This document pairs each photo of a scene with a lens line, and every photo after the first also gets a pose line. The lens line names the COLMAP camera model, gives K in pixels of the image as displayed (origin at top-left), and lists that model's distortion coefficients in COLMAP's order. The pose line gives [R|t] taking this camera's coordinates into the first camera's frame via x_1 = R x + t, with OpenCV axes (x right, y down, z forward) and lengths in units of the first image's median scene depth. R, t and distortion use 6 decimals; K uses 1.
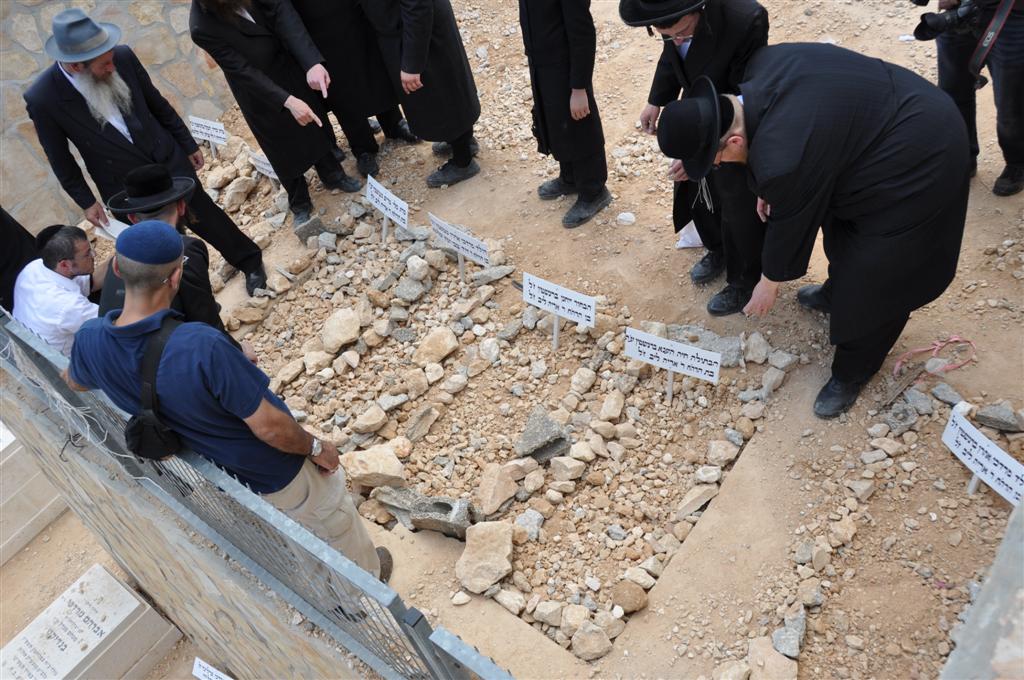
lens RADIAL K [[1010.8, 0, 516.5], [0, 1010.8, 349.2], [0, 0, 1]] dist [-0.051230, 0.000000]
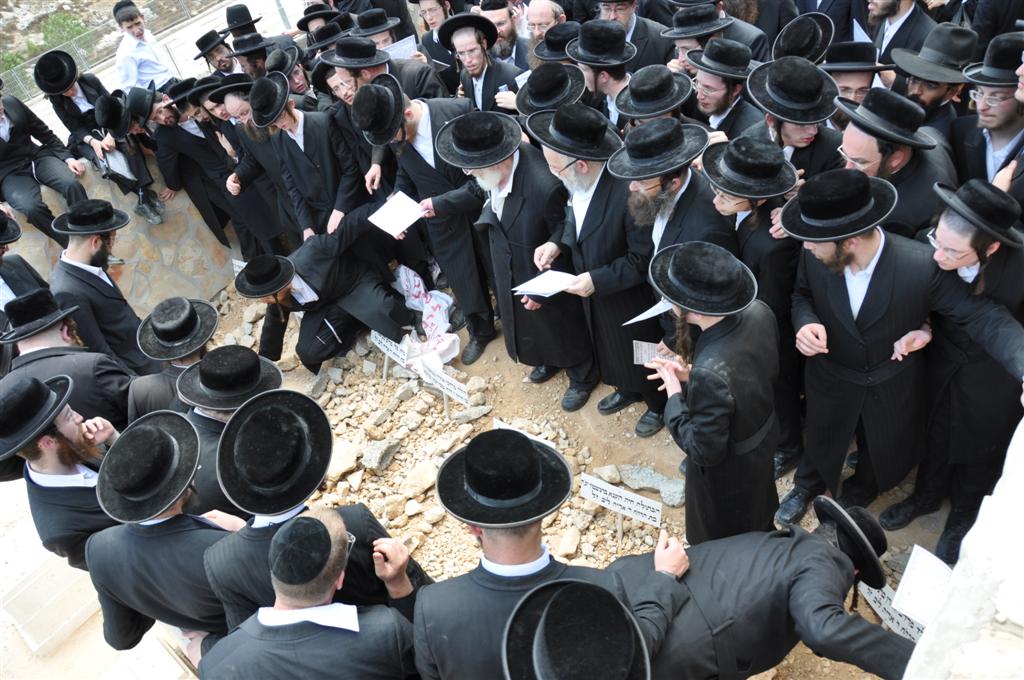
lens RADIAL K [[860.3, 0, 516.3], [0, 860.3, 341.8], [0, 0, 1]] dist [-0.161292, 0.138583]
pose [[0.999461, 0.005312, -0.032399, 0.061894], [-0.008039, 0.996380, -0.084625, -0.079878], [0.031833, 0.084840, 0.995886, 0.035771]]
